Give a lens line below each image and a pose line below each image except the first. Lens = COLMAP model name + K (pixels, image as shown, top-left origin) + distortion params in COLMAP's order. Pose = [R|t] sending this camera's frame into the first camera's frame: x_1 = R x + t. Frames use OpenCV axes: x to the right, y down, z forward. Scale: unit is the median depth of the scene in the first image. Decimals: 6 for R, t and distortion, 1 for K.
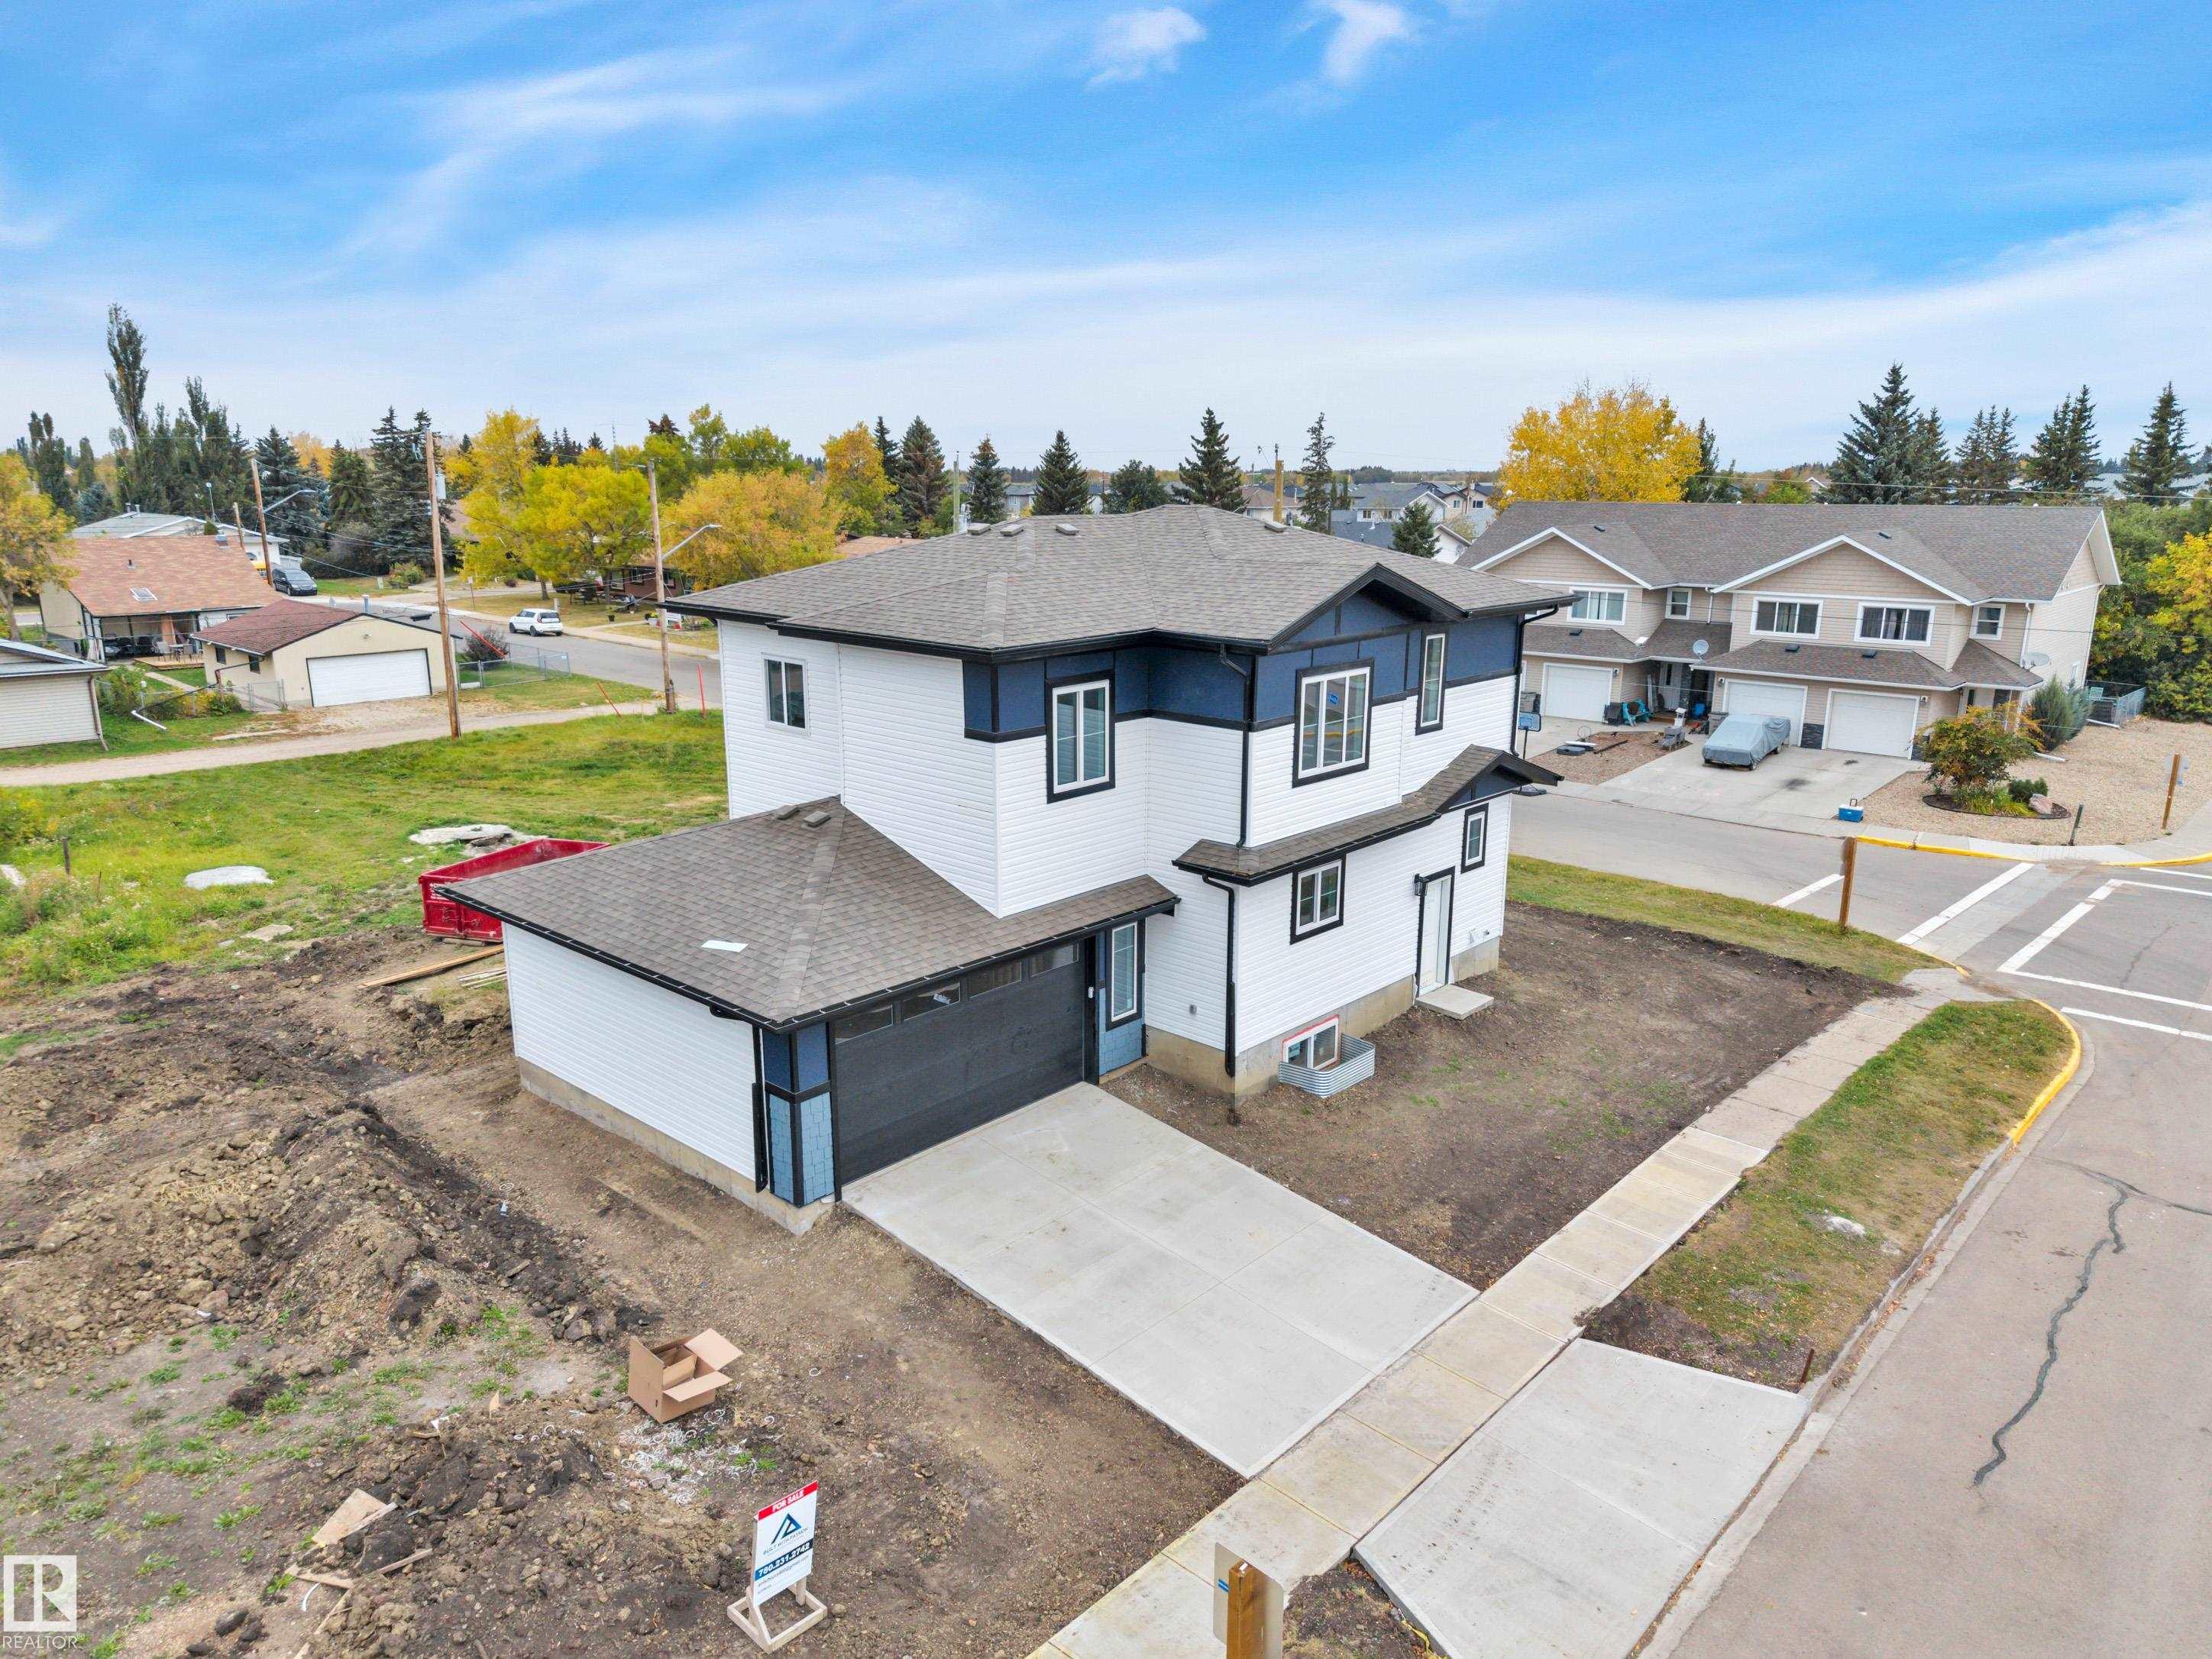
lens RADIAL K [[1479.3, 0, 1112.5], [0, 1479.3, 820.7], [0, 0, 1]] dist [0.055611, -0.024139]
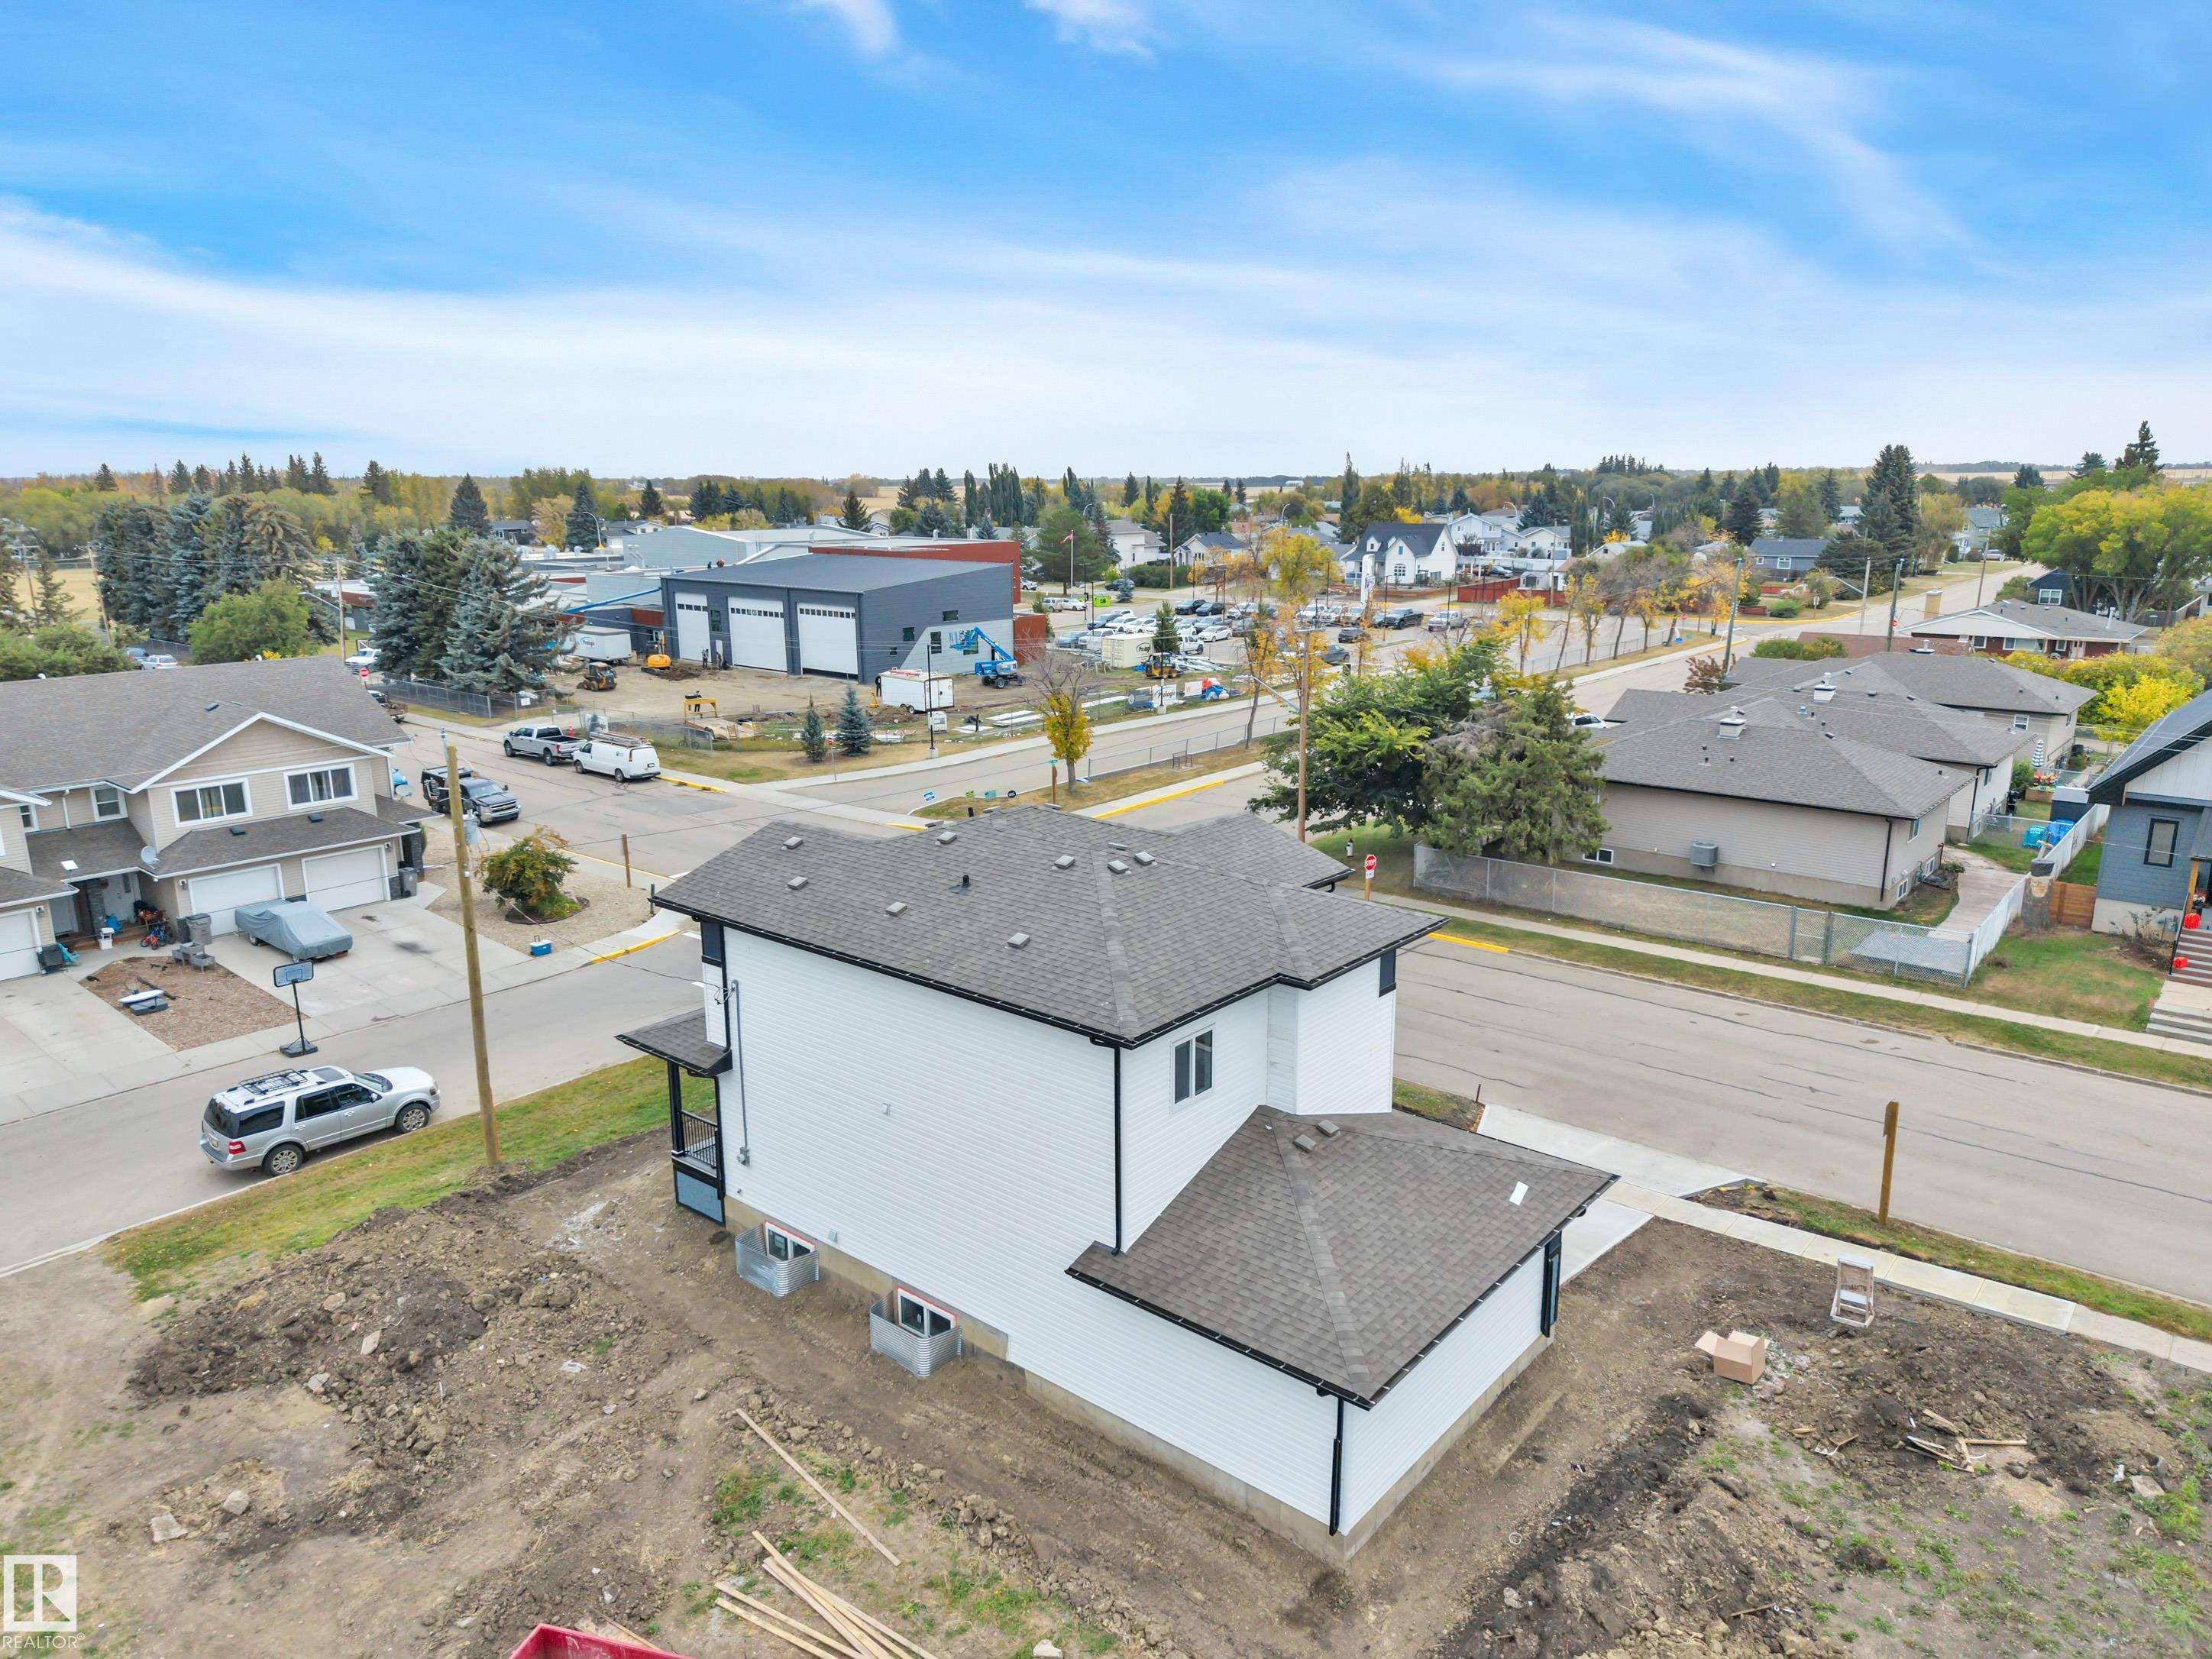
lens RADIAL K [[1479.3, 0, 1099.3], [0, 1479.3, 822.2], [0, 0, 1]] dist [0.055611, -0.024139]
pose [[-0.032910, -0.230111, 0.972608, -1.182760], [0.234752, 0.944132, 0.231317, -0.500723], [-0.971498, 0.235934, 0.022947, 1.018482]]
